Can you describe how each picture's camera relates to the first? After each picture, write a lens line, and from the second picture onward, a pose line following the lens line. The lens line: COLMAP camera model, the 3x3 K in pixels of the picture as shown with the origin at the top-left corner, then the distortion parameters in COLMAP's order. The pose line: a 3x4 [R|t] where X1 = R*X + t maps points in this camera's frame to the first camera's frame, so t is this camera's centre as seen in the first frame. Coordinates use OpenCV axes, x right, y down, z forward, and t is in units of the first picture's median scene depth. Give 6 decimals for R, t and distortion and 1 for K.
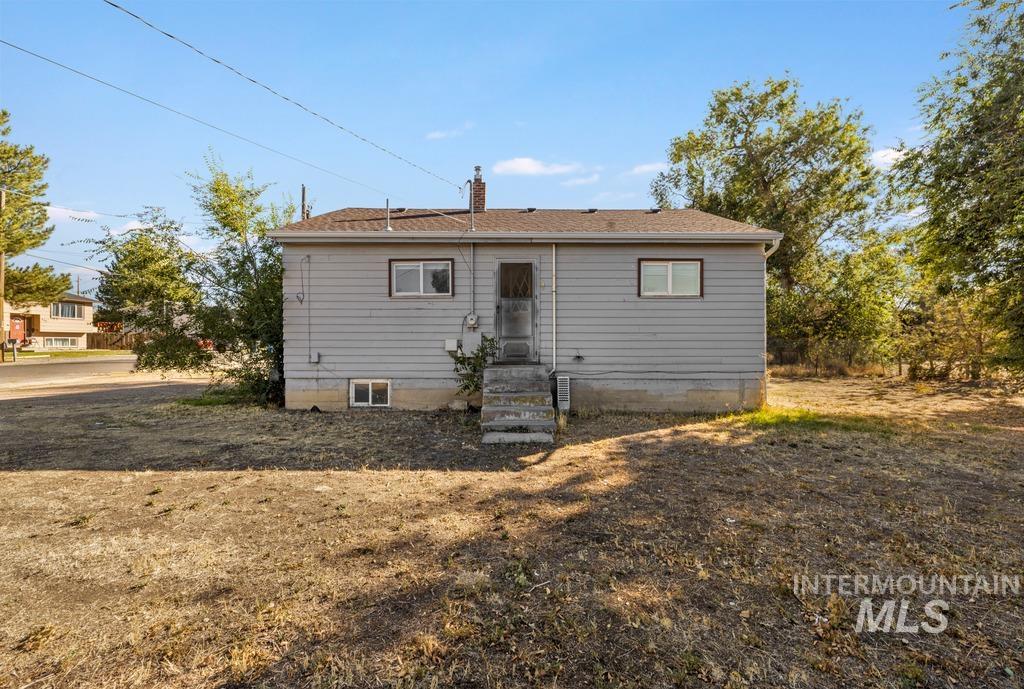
lens RADIAL K [[447.1, 0, 512.0], [0, 447.1, 348.1], [0, 0, 1]] dist [-0.000379, -0.000199]
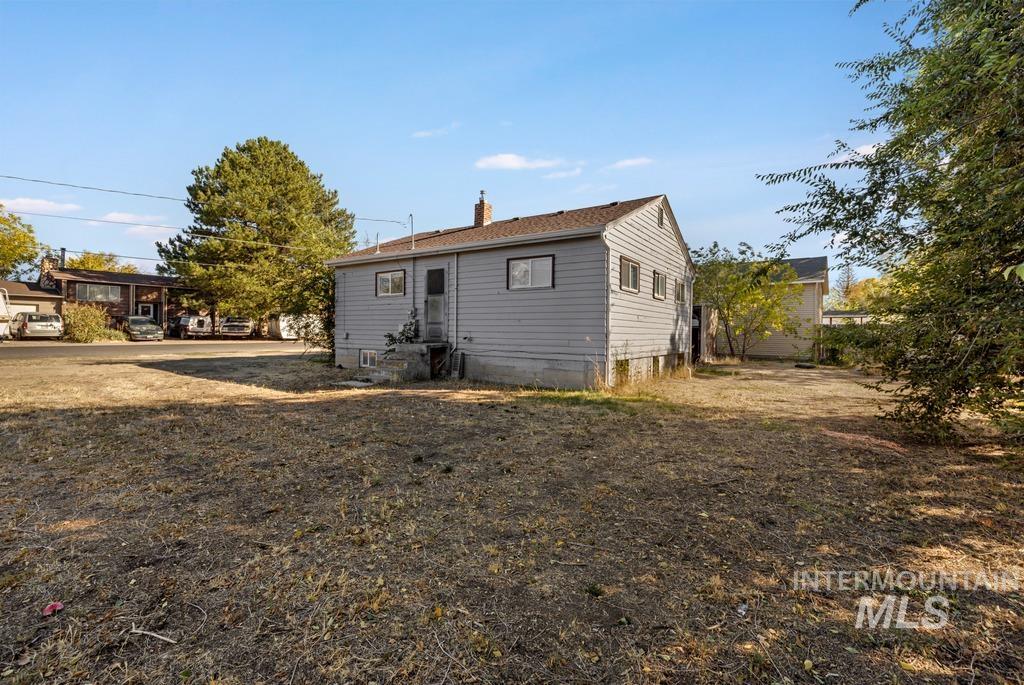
lens RADIAL K [[441.8, 0, 512.9], [0, 441.8, 335.0], [0, 0, 1]] dist [0.002057, 0.000019]
pose [[0.827056, 0.014180, -0.561940, 0.973043], [-0.017966, 0.999838, -0.001211, 0.010219], [0.561832, 0.011098, 0.827177, 0.005685]]
